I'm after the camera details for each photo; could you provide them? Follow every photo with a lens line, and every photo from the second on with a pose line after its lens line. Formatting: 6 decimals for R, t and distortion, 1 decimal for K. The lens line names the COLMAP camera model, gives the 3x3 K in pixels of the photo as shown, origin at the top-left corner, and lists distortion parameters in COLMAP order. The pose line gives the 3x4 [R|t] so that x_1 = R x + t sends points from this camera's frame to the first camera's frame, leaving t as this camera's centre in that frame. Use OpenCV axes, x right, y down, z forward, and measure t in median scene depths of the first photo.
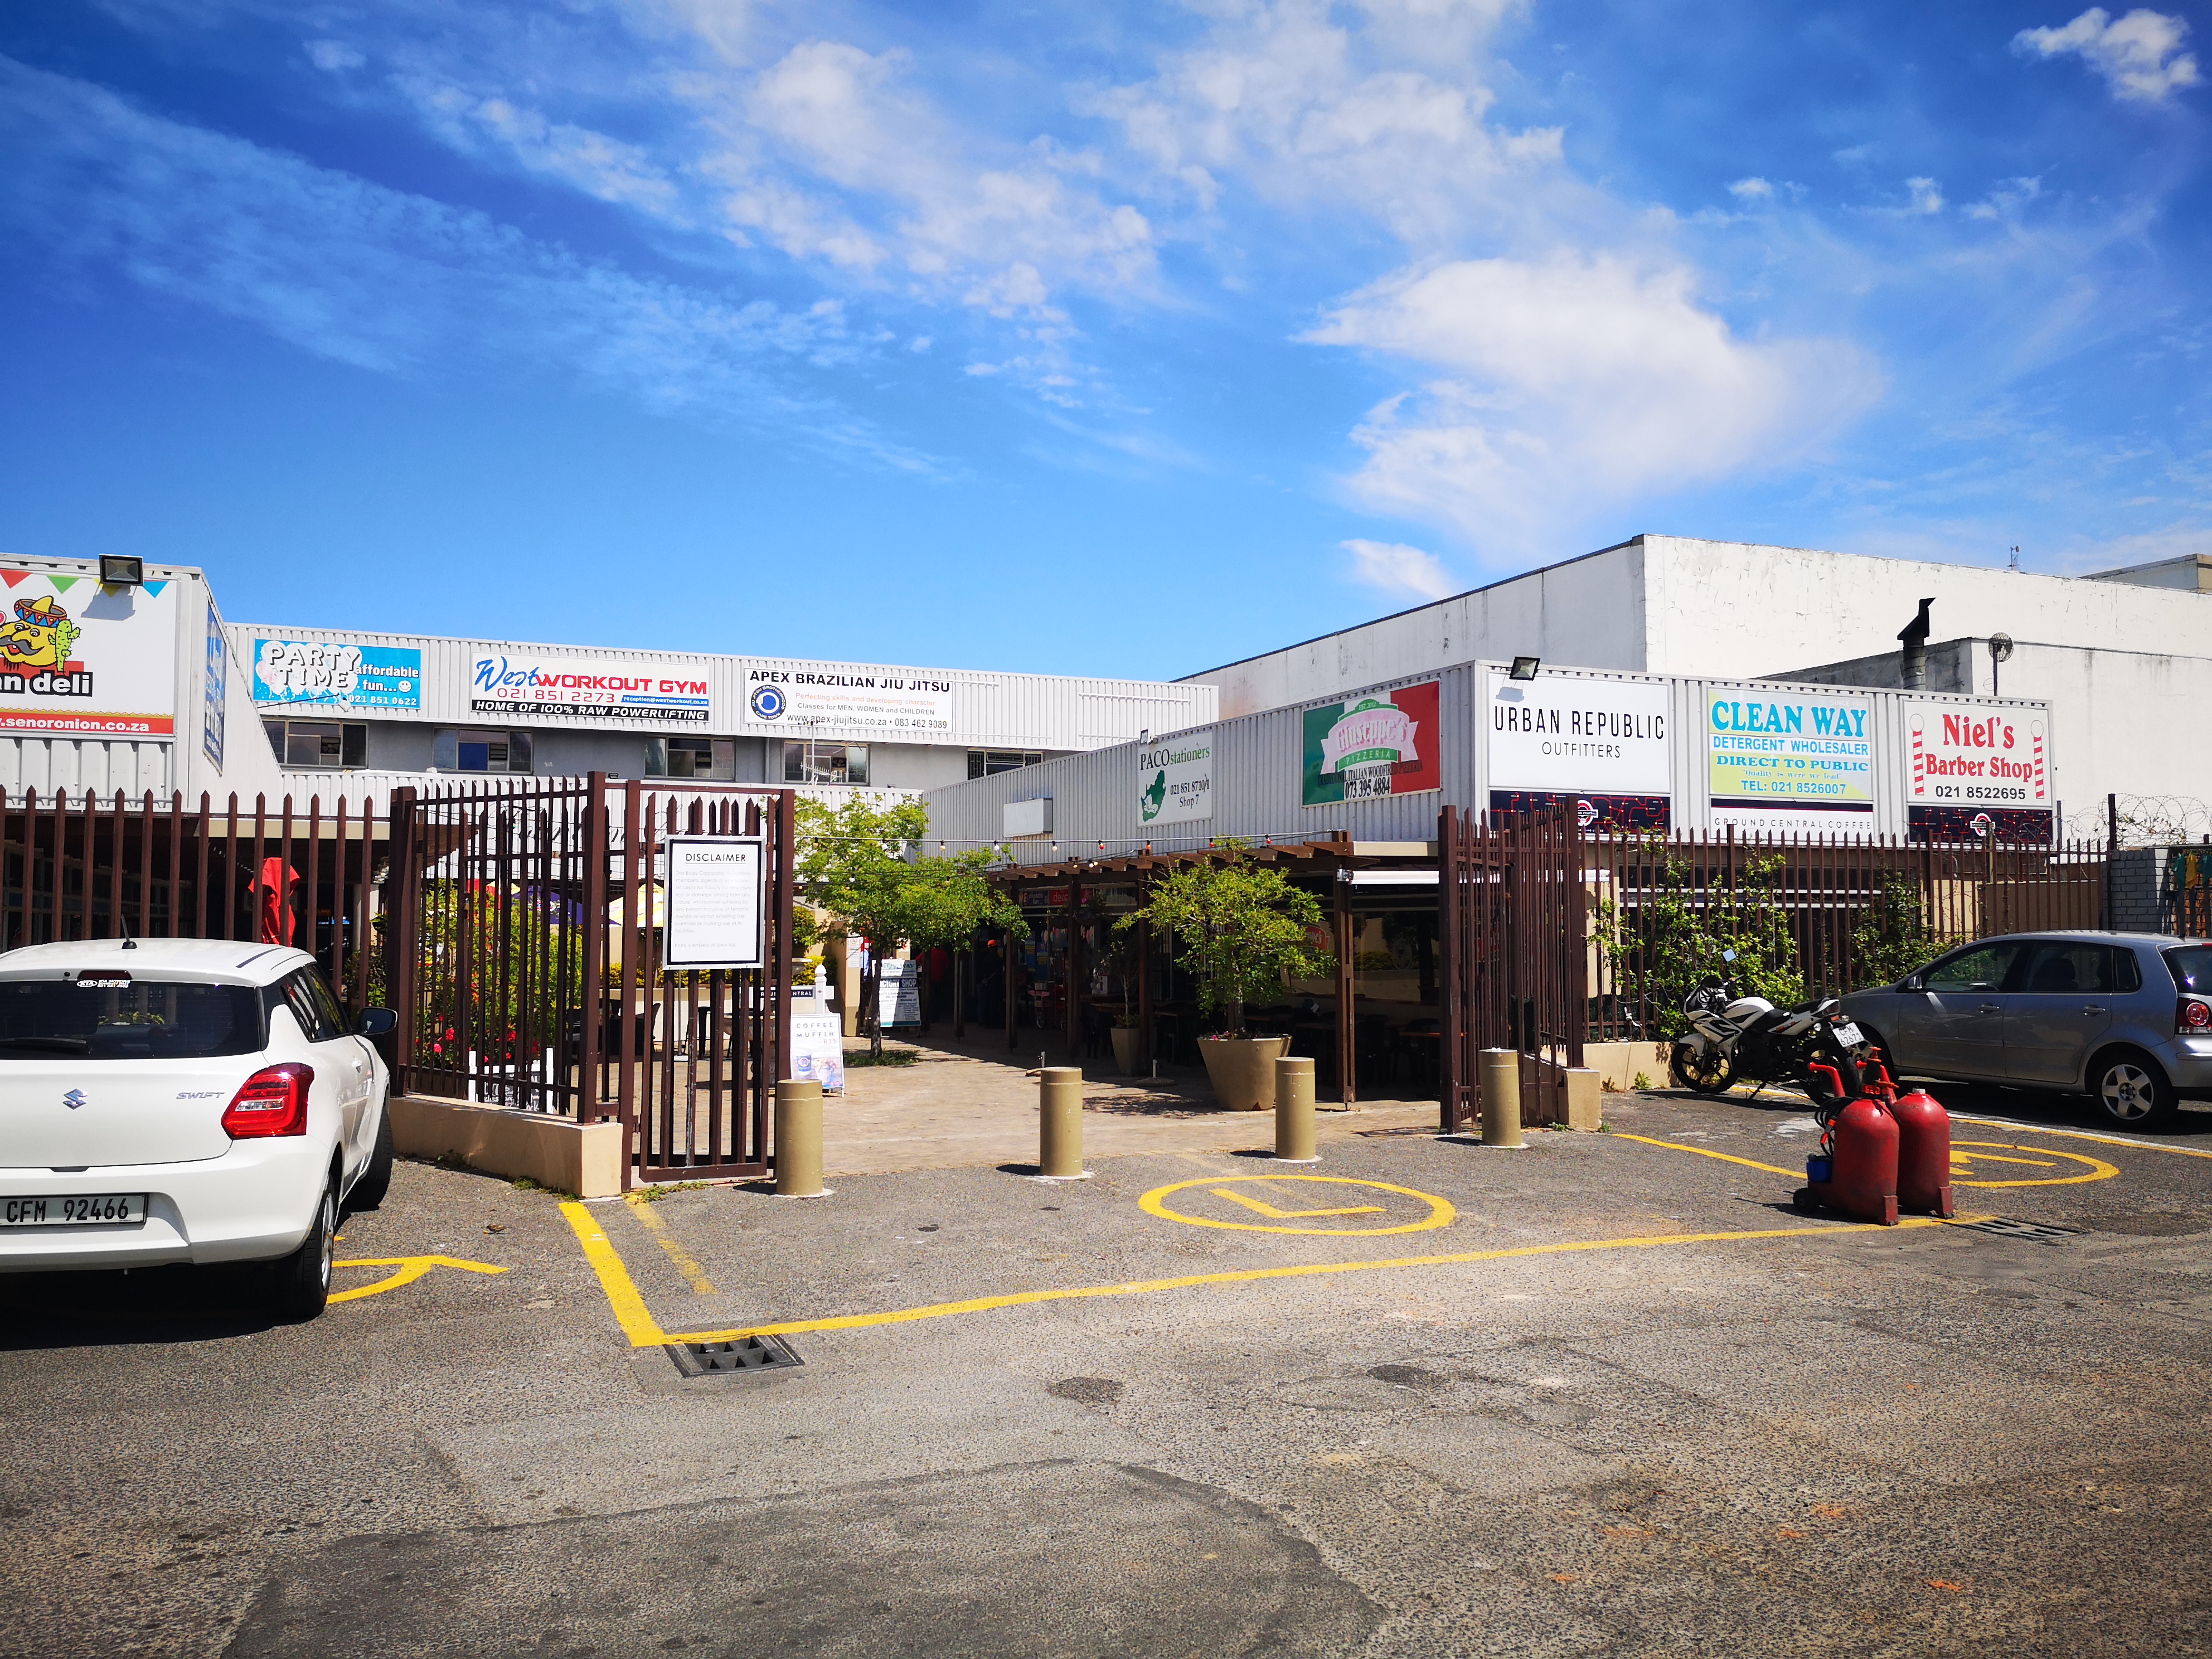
lens RADIAL K [[1714.9, 0, 1102.0], [0, 1714.9, 837.3], [0, 0, 1]] dist [0.101674, -0.126926]
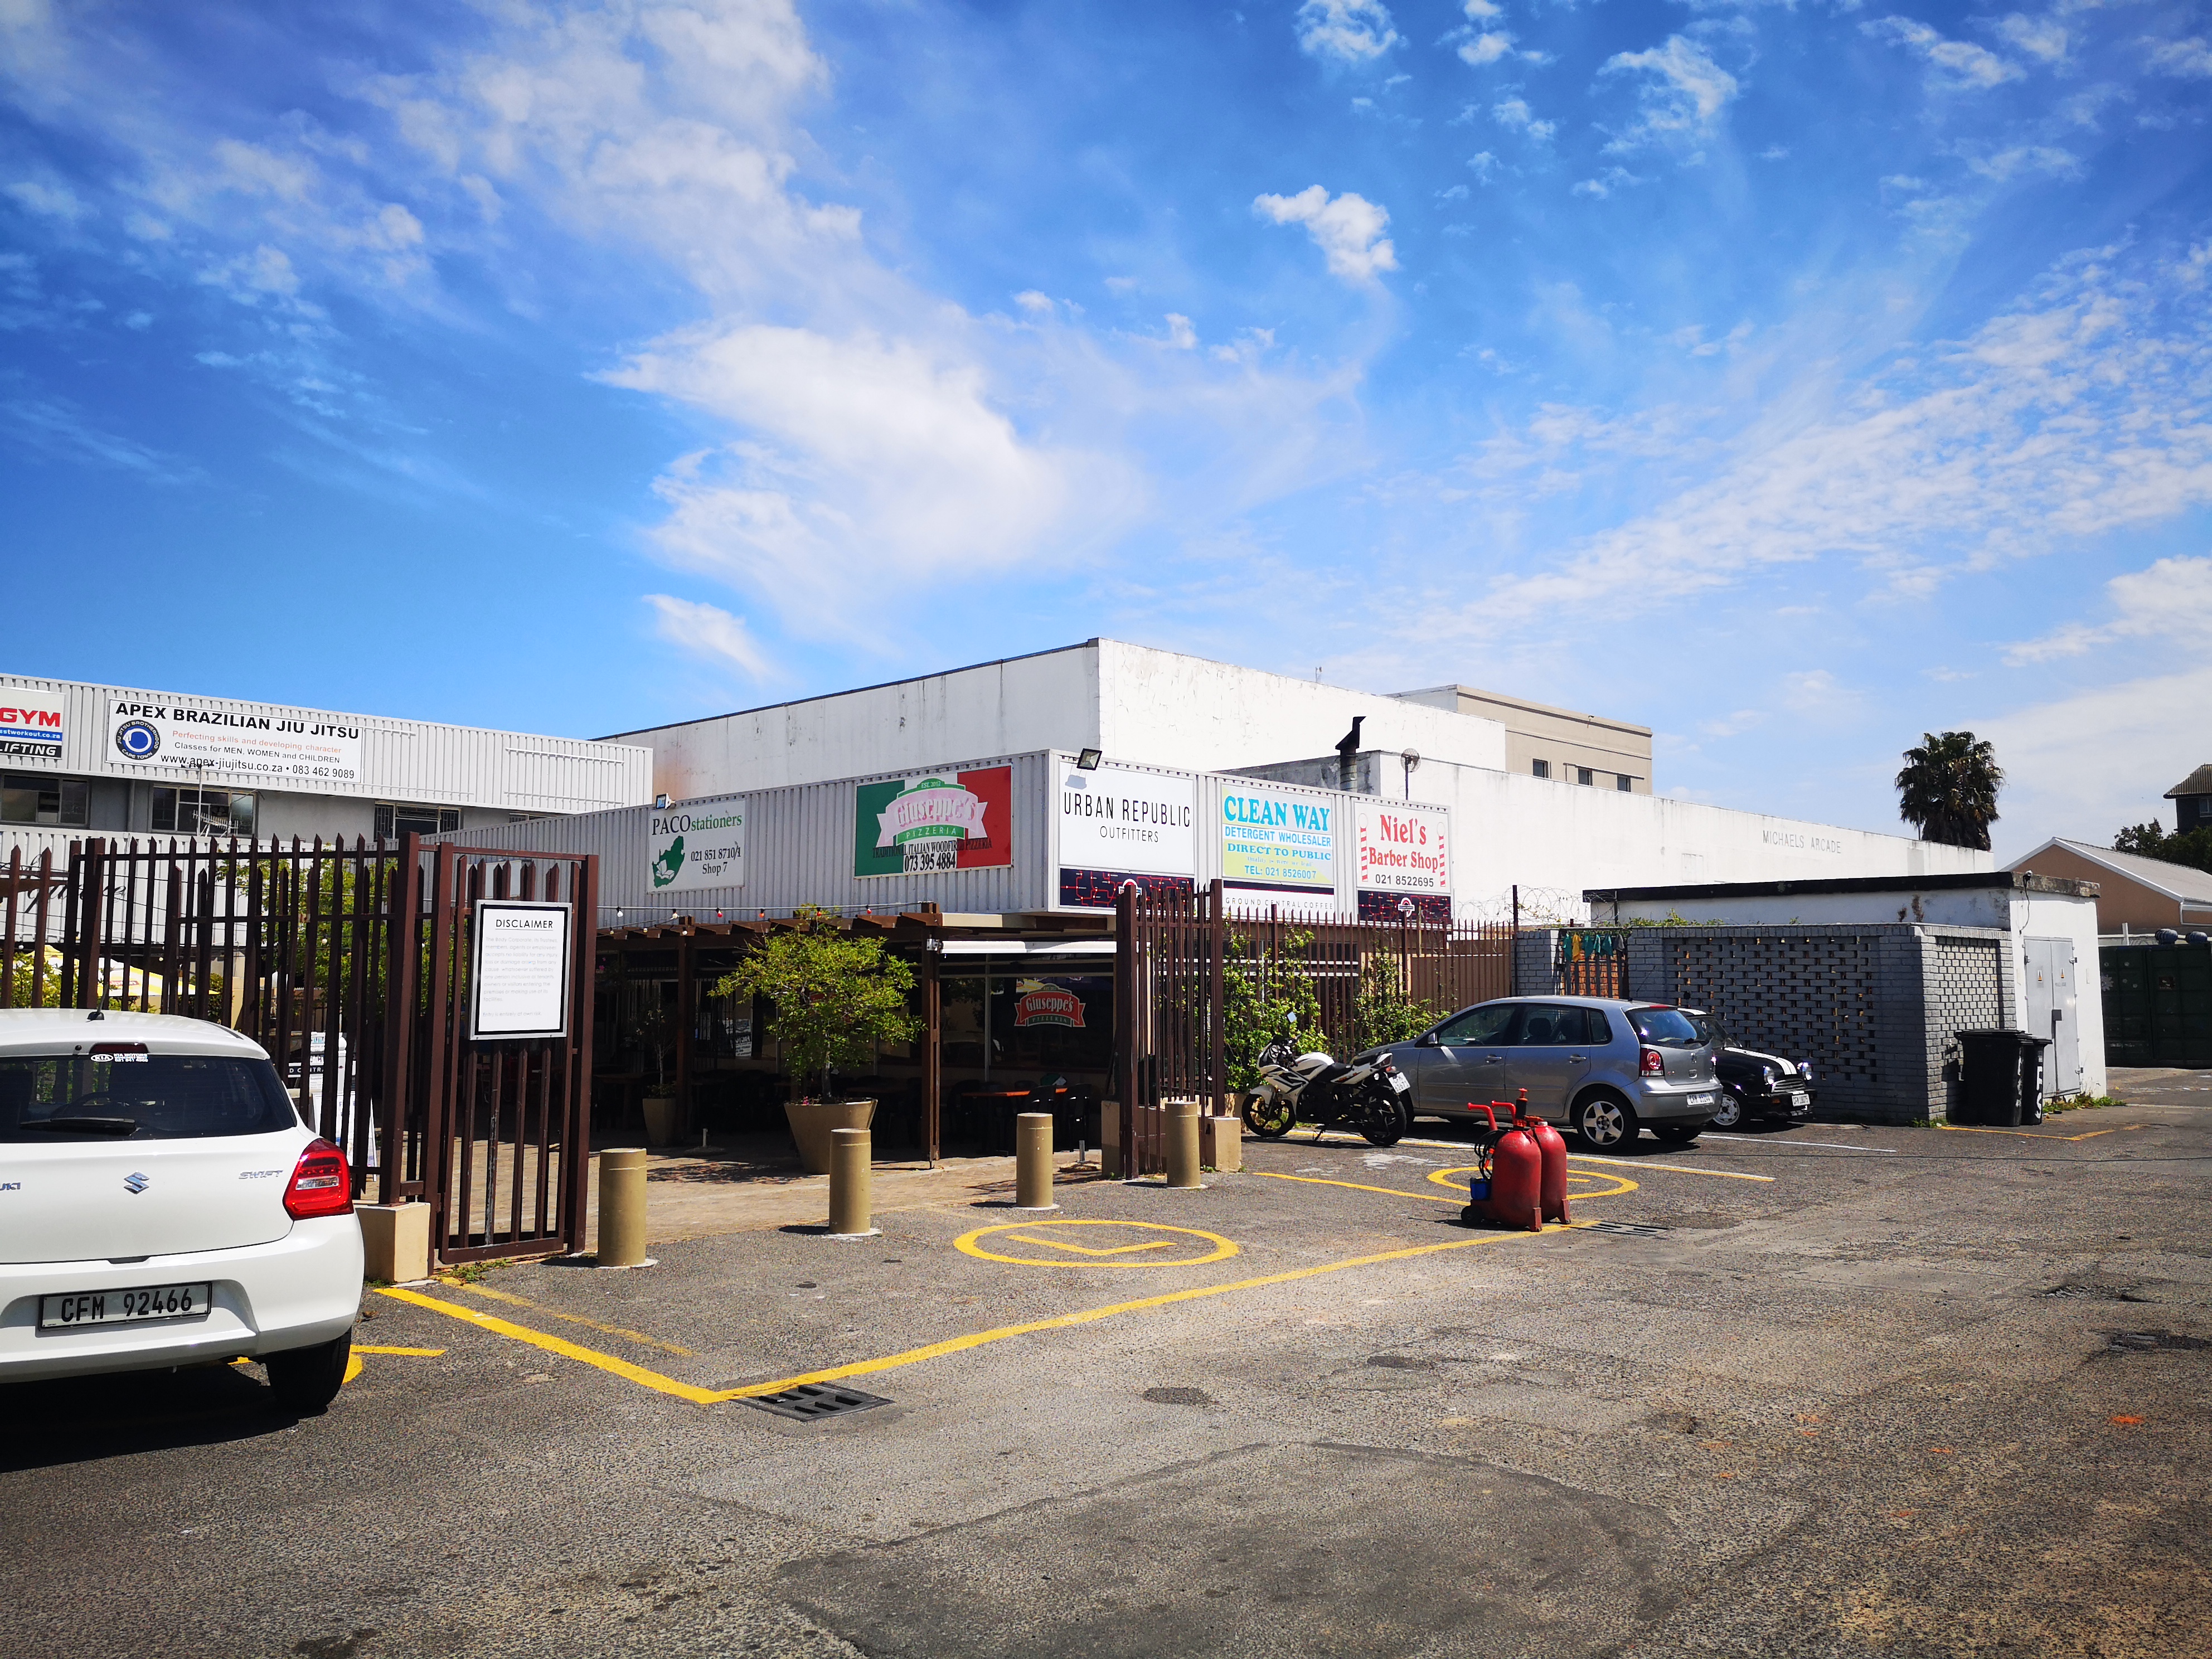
lens RADIAL K [[1714.9, 0, 1104.0], [0, 1714.9, 848.3], [0, 0, 1]] dist [0.101674, -0.126926]
pose [[0.922010, 0.031726, 0.385863, -0.145640], [-0.019184, 0.999156, -0.036312, -0.000673], [-0.386690, 0.026078, 0.921841, -0.014807]]
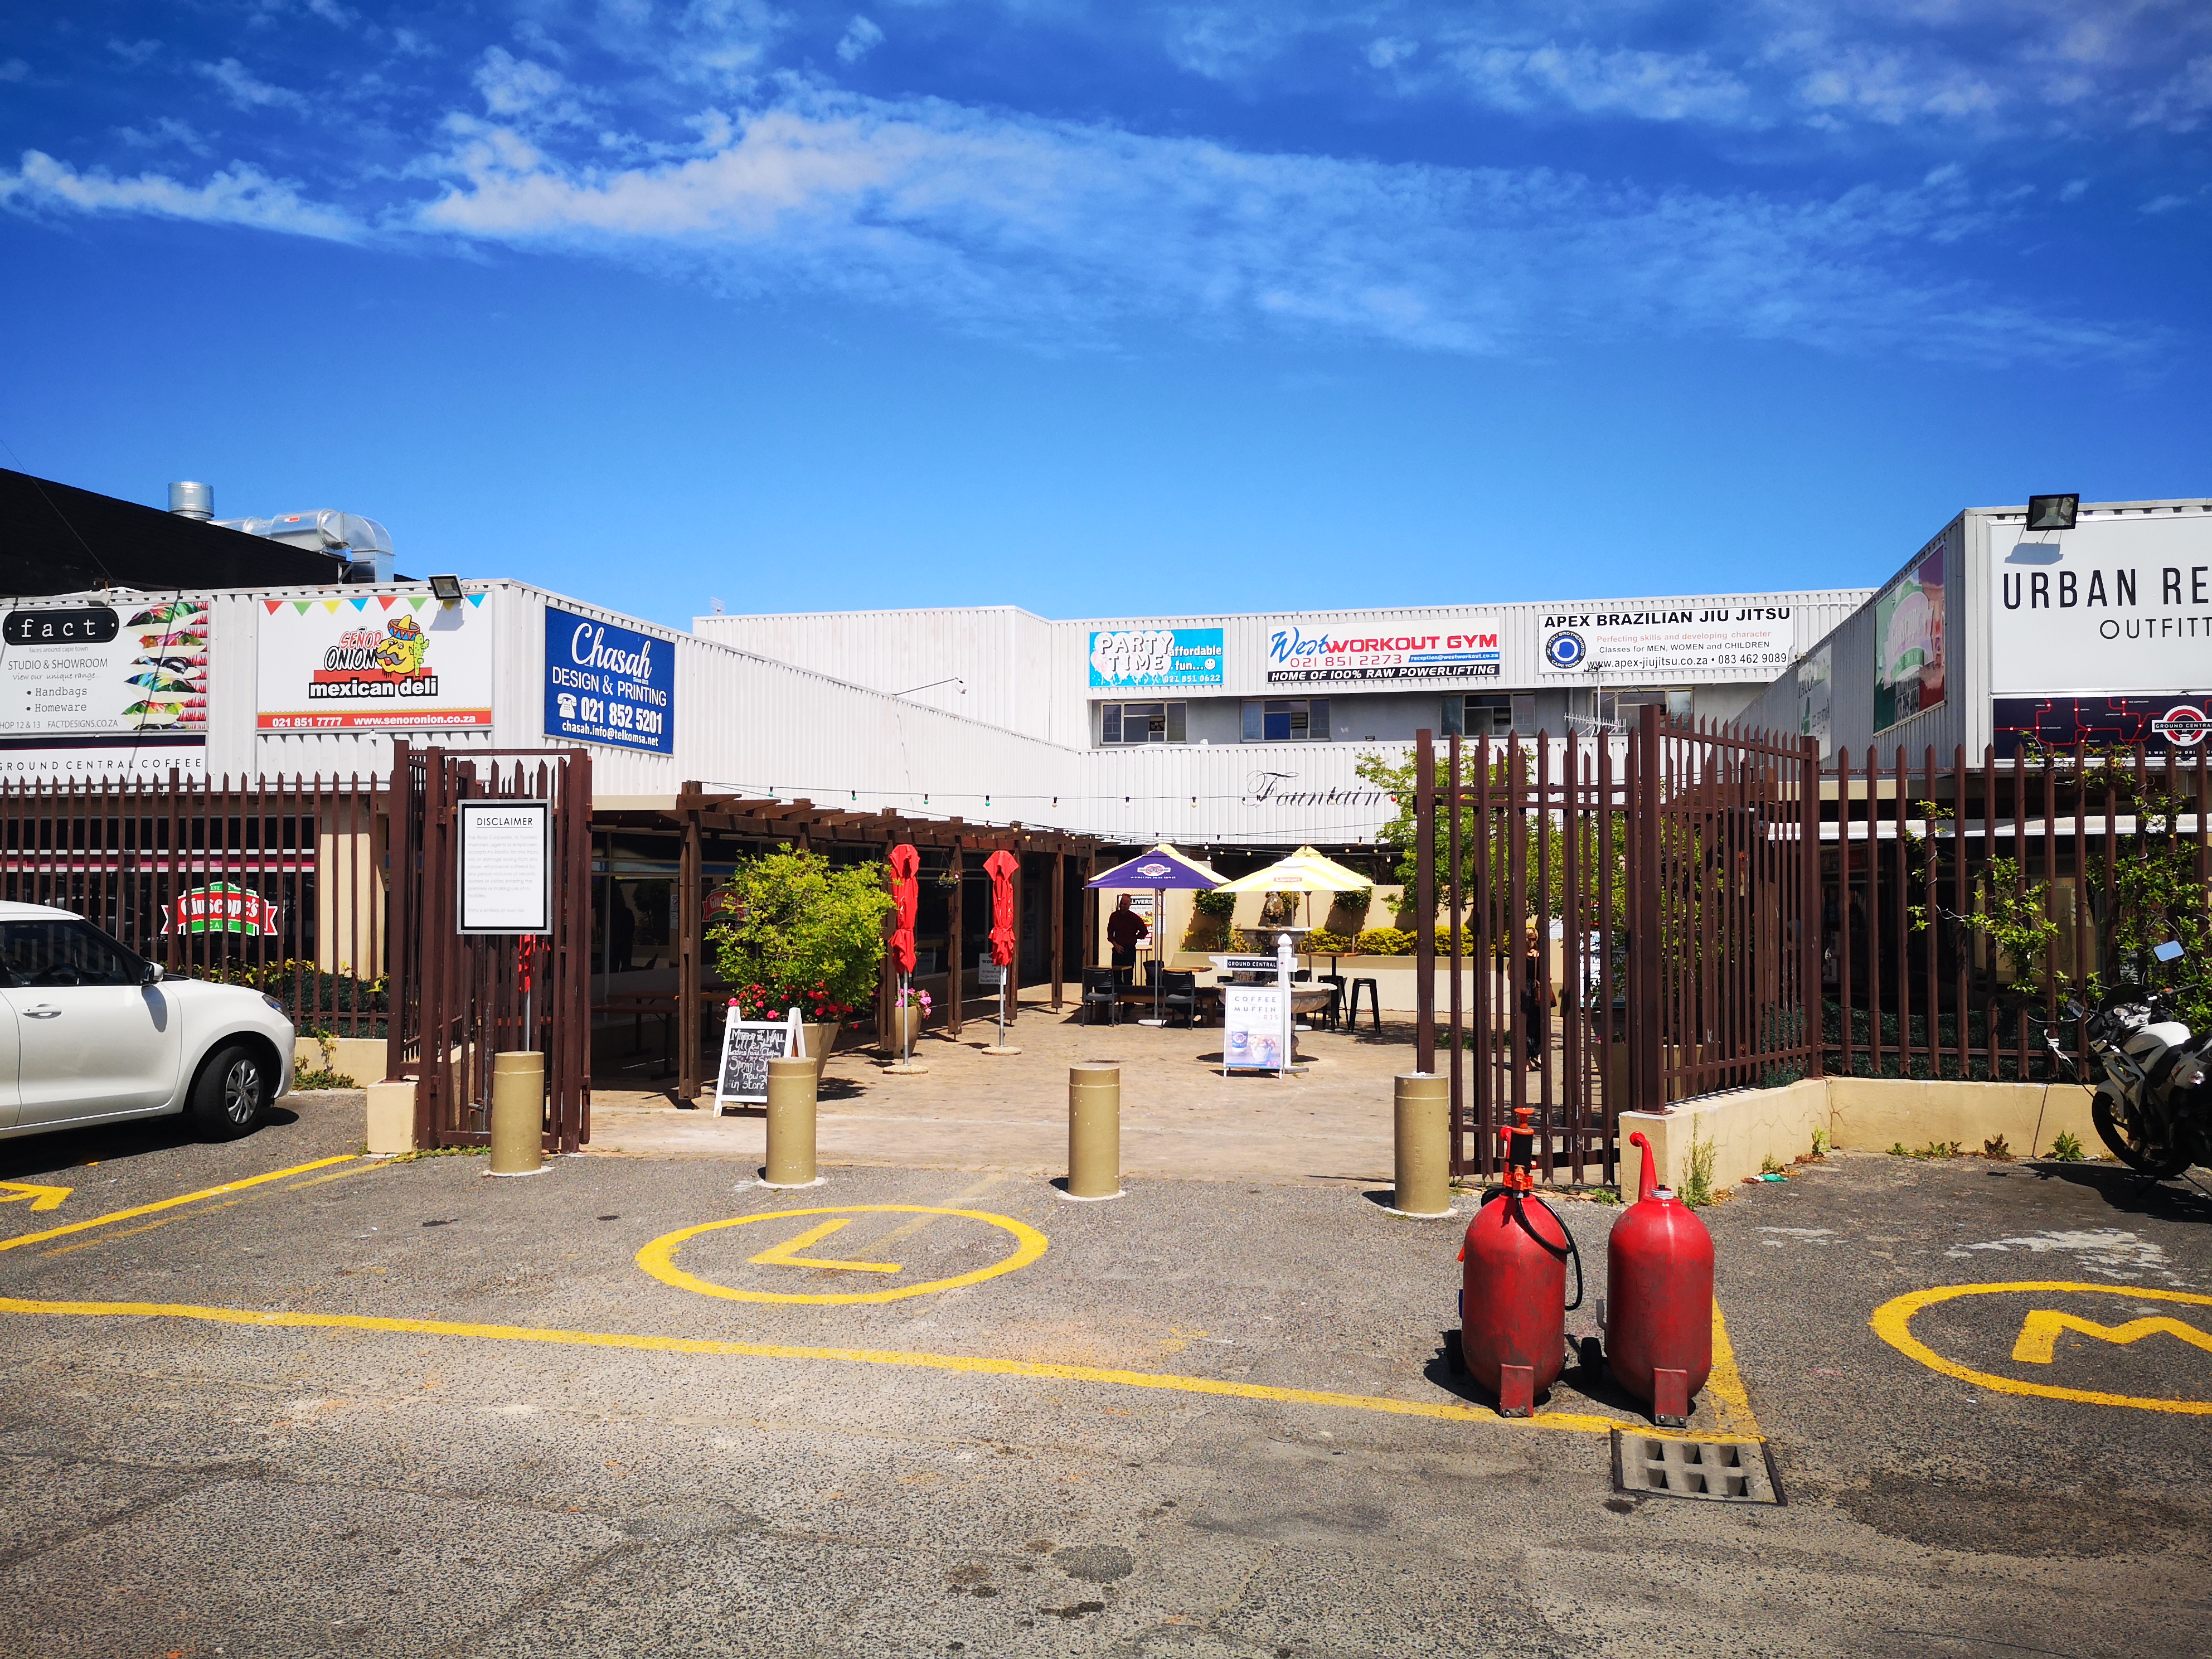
lens RADIAL K [[1714.9, 0, 1102.6], [0, 1714.9, 851.4], [0, 0, 1]] dist [0.101674, -0.126926]
pose [[0.788958, -0.007451, -0.614402, 0.315803], [0.025018, 0.999487, 0.020005, 0.008503], [0.613938, -0.031154, 0.788739, 0.207094]]
